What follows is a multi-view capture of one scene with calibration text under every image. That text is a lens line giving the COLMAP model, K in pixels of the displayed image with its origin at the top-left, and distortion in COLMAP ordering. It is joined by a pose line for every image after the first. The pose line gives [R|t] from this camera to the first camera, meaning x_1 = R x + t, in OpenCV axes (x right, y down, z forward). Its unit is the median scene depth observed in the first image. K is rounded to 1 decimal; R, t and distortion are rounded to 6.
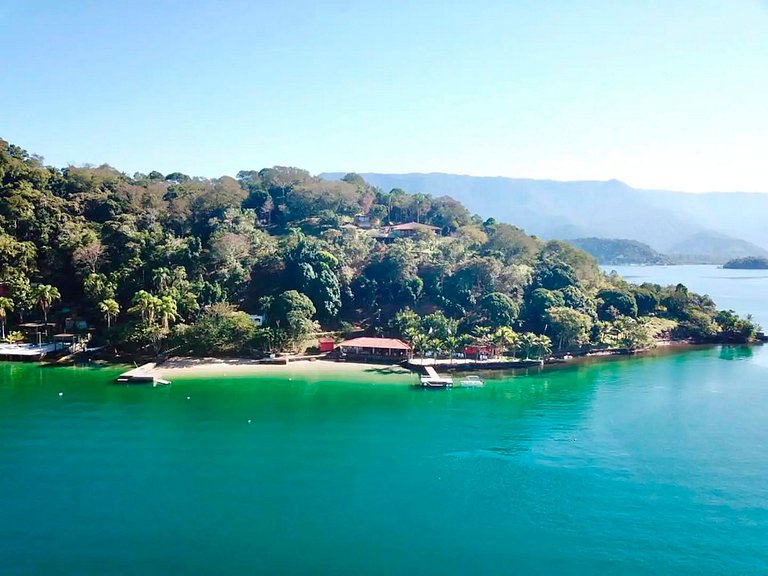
lens RADIAL K [[603.1, 0, 367.5], [0, 603.1, 291.0], [0, 0, 1]] dist [0.010706, 0.002799]
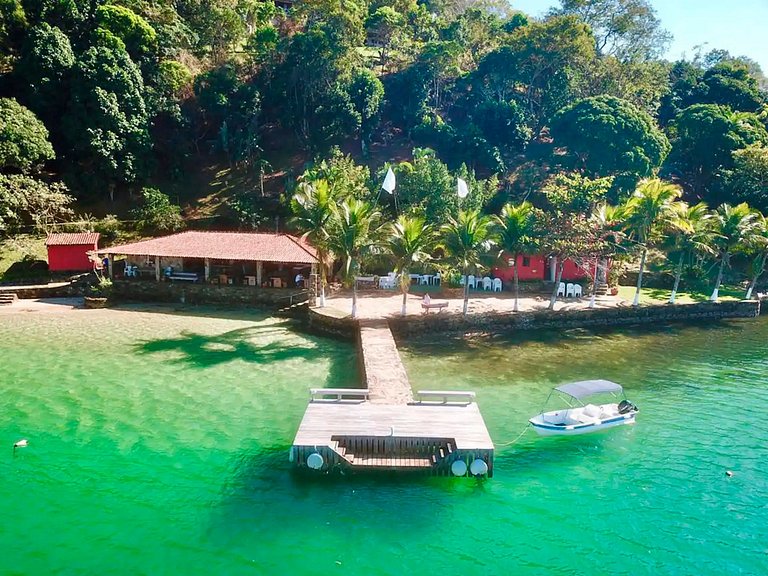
lens RADIAL K [[603.1, 0, 367.5], [0, 603.1, 291.0], [0, 0, 1]] dist [0.010706, 0.002799]
pose [[0.999978, -0.003832, 0.005470, 0.089352], [0.003229, 0.994326, 0.106322, 0.077989], [-0.005846, -0.106302, 0.994317, 0.700713]]
